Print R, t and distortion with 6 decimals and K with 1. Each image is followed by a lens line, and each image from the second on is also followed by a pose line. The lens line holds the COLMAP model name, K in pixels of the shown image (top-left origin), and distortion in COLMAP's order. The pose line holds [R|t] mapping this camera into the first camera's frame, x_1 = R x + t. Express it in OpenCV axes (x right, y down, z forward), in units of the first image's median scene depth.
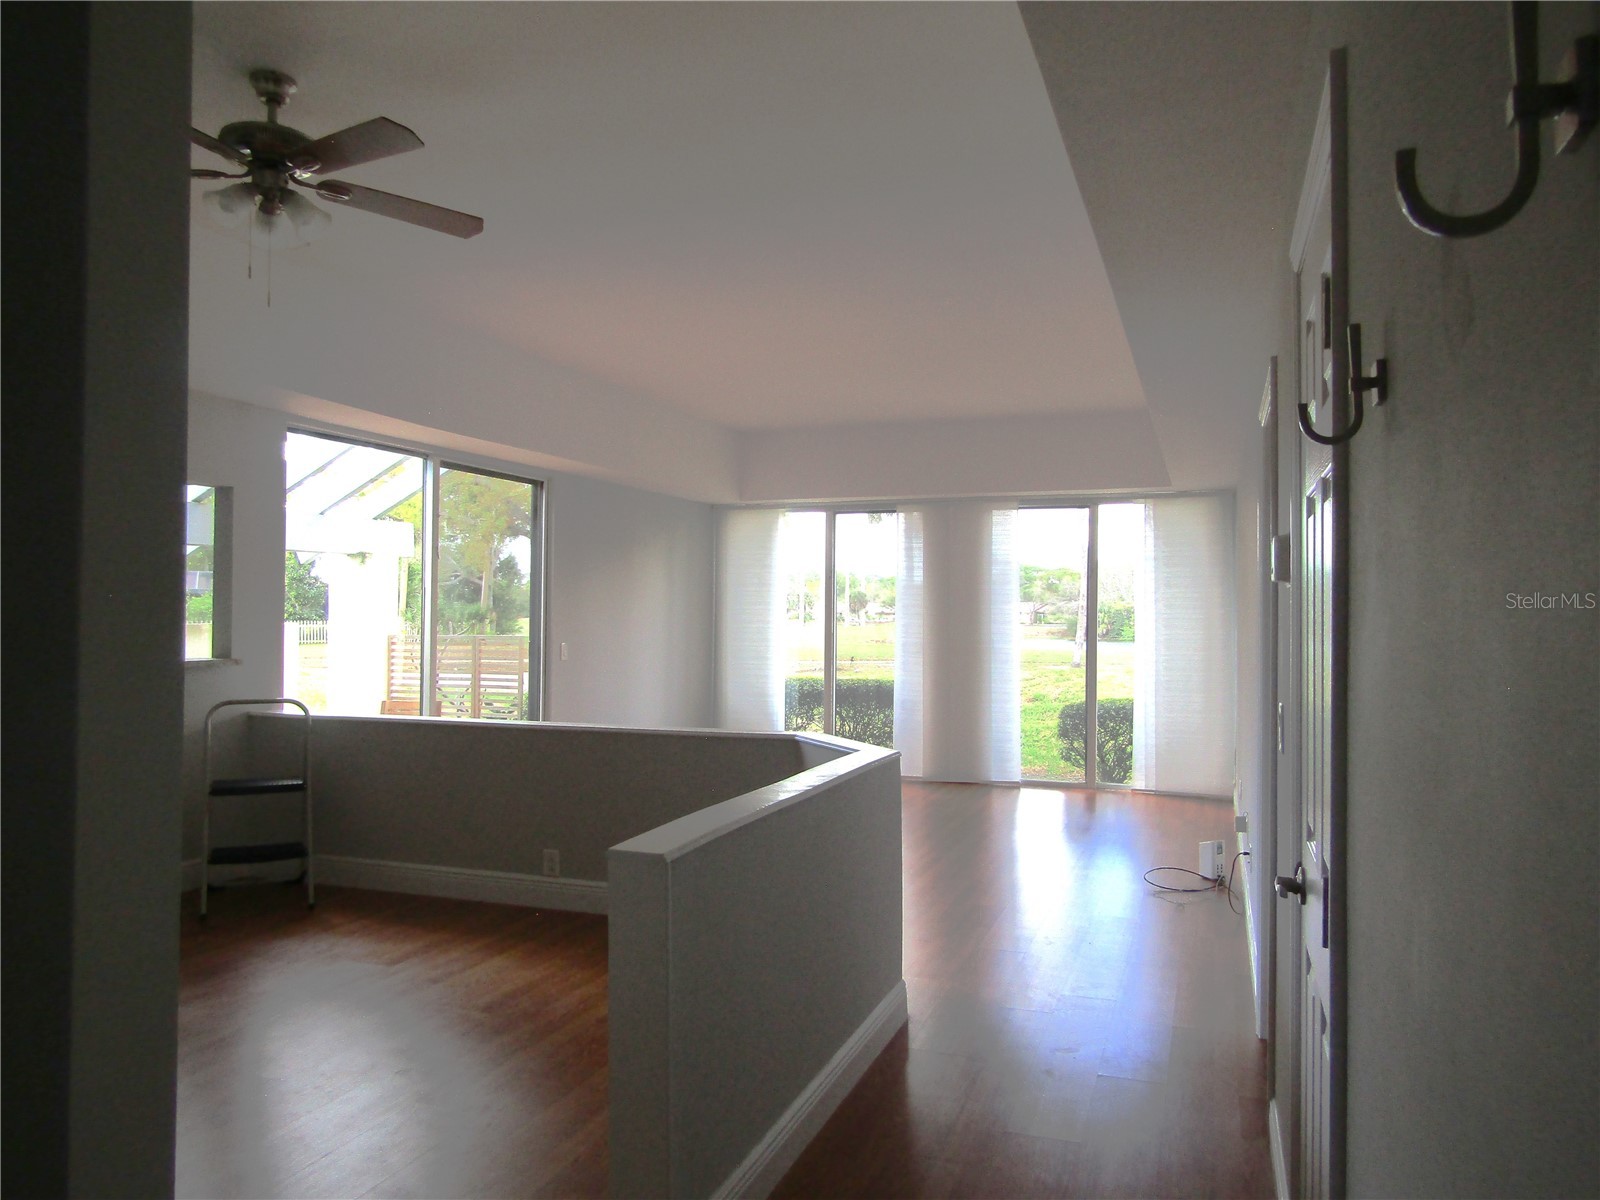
lens RADIAL K [[1135.6, 0, 804.8], [0, 1135.6, 598.0], [0, 0, 1]] dist [-0.012322, 0.002899]
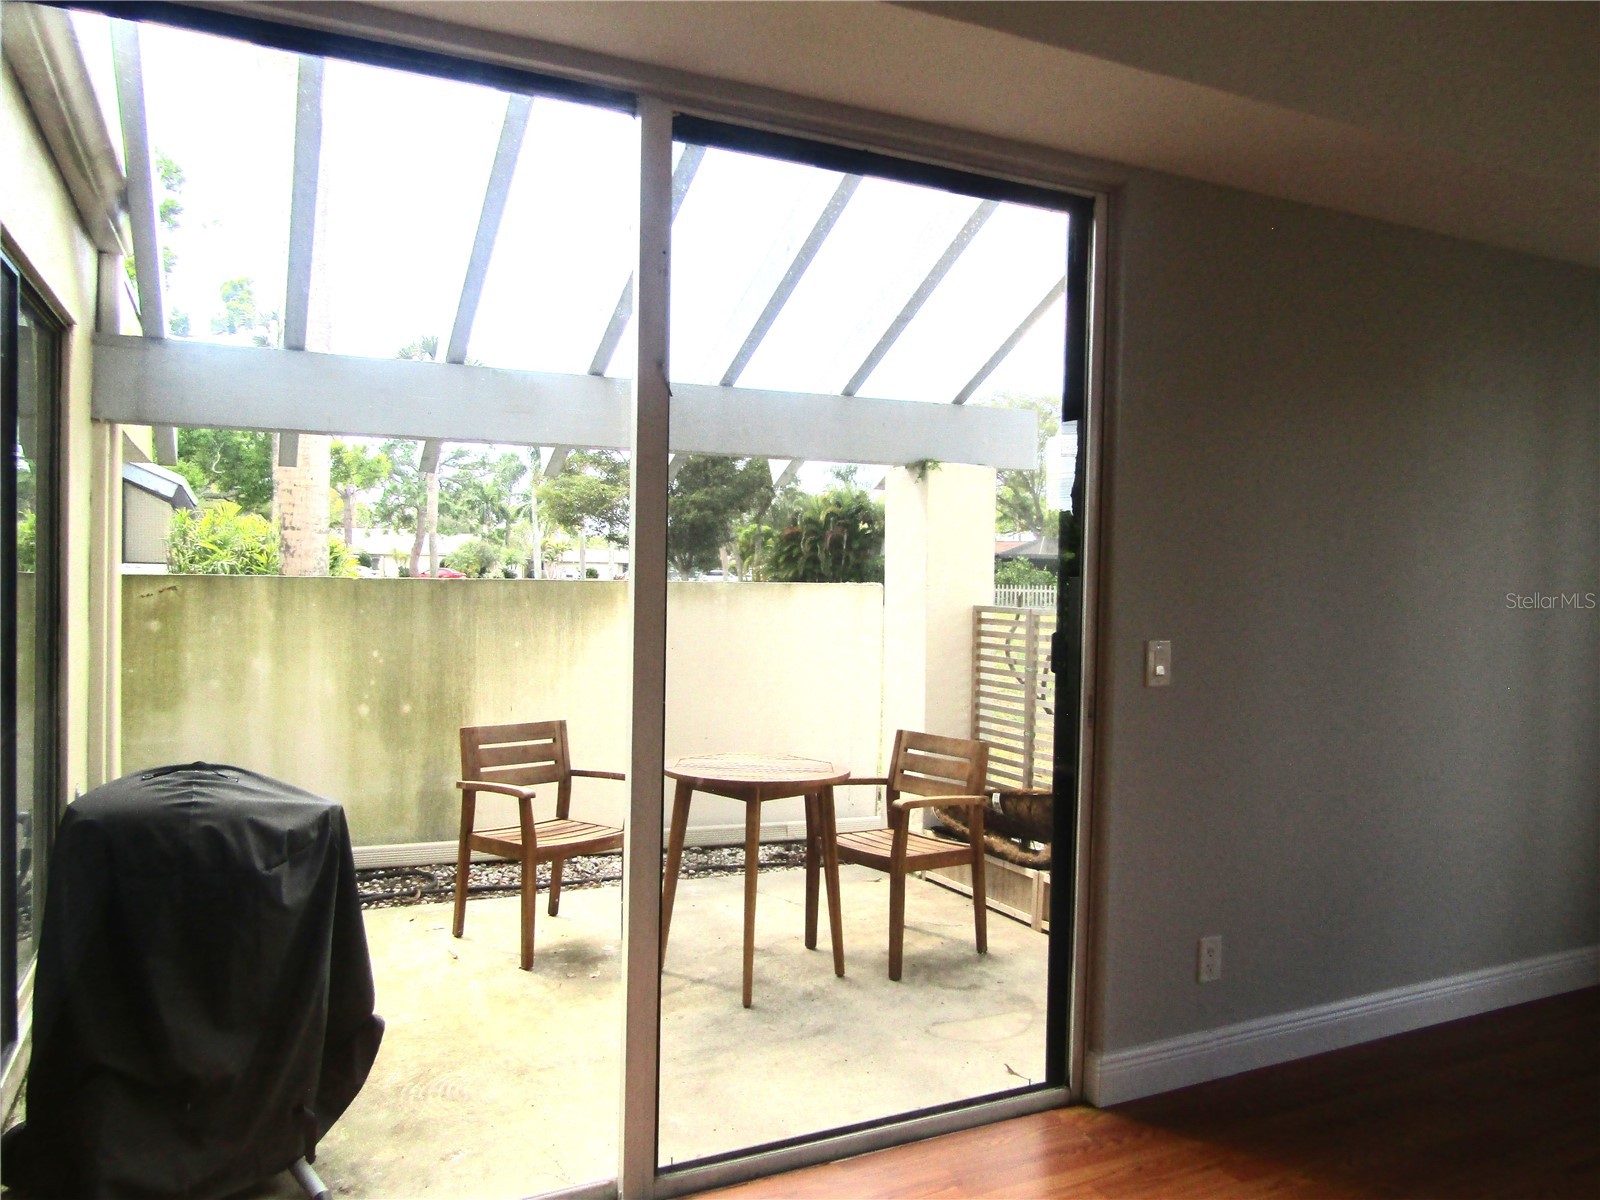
lens RADIAL K [[1135.6, 0, 804.8], [0, 1135.6, 598.0], [0, 0, 1]] dist [-0.012322, 0.002899]
pose [[0.716654, 0.023791, -0.697023, -0.032056], [-0.005160, 0.999572, 0.028812, 0.013000], [0.697410, -0.017051, 0.716469, 0.538900]]
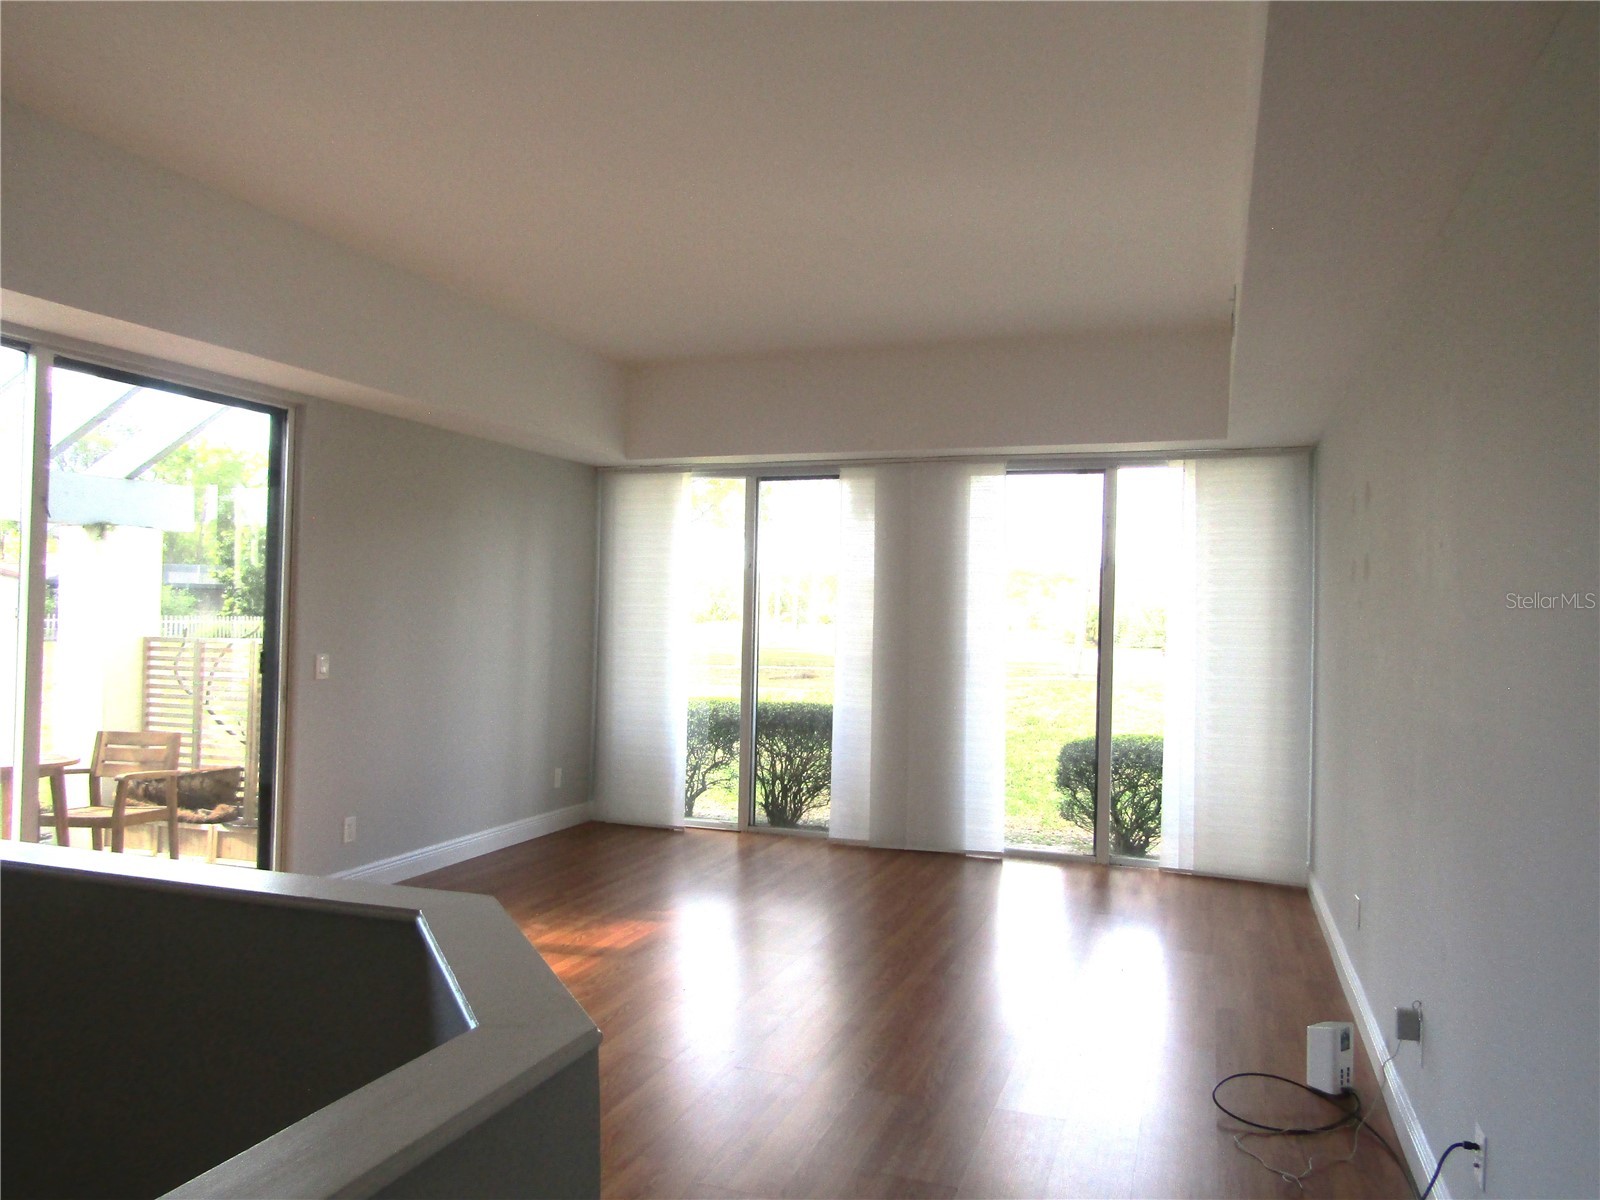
lens RADIAL K [[1135.6, 0, 804.8], [0, 1135.6, 598.0], [0, 0, 1]] dist [-0.012322, 0.002899]
pose [[0.999911, 0.012813, 0.003767, 0.056884], [-0.012805, 0.999915, -0.002331, 0.003856], [-0.003796, 0.002282, 0.999990, 0.270529]]
